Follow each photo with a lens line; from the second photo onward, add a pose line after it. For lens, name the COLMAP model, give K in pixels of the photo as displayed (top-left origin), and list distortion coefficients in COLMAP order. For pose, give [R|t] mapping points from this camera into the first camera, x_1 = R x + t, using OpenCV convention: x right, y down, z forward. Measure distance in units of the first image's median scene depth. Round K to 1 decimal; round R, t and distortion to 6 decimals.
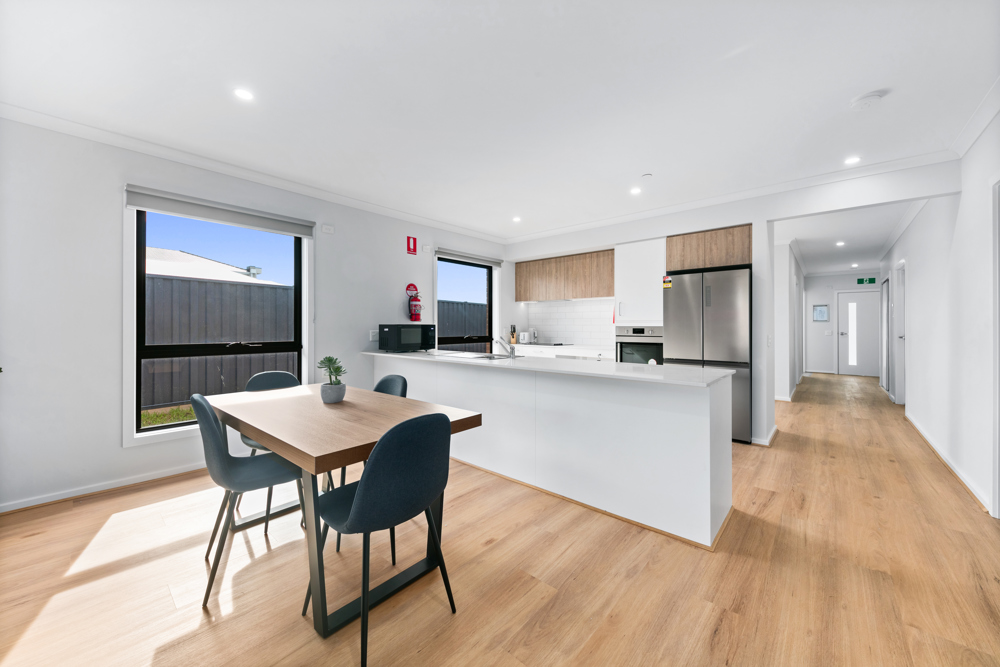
lens RADIAL K [[373.4, 0, 495.3], [0, 373.4, 324.1], [0, 0, 1]] dist [0.005175, -0.002429]
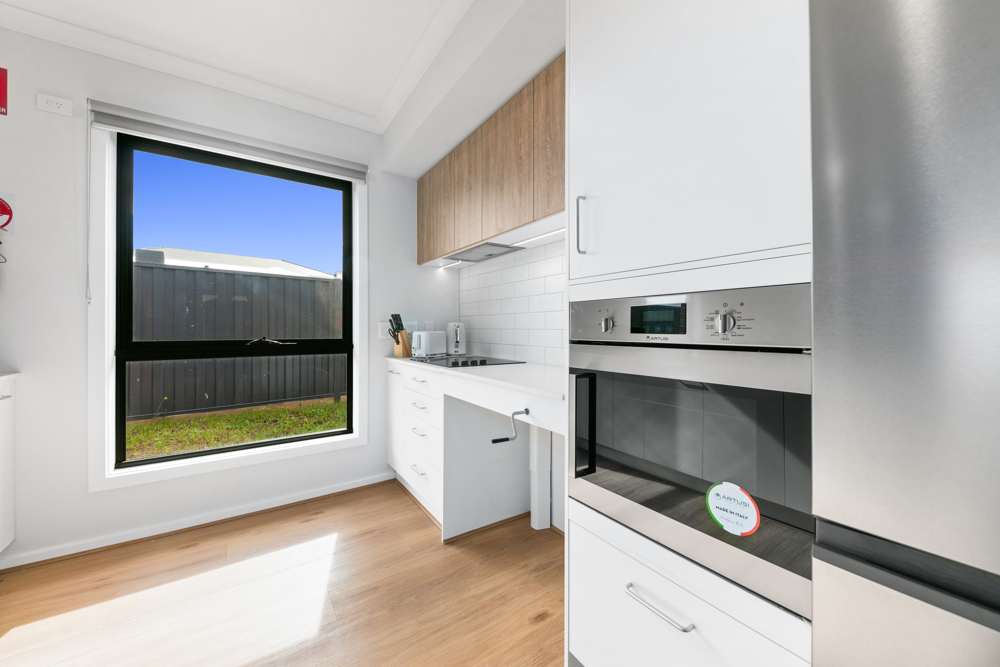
lens RADIAL K [[373.4, 0, 491.1], [0, 373.4, 326.9], [0, 0, 1]] dist [0.005175, -0.002429]
pose [[0.967223, -0.000620, -0.253926, 0.332510], [0.001385, 0.999995, 0.002831, 0.020335], [0.253923, -0.003090, 0.967219, 0.751248]]
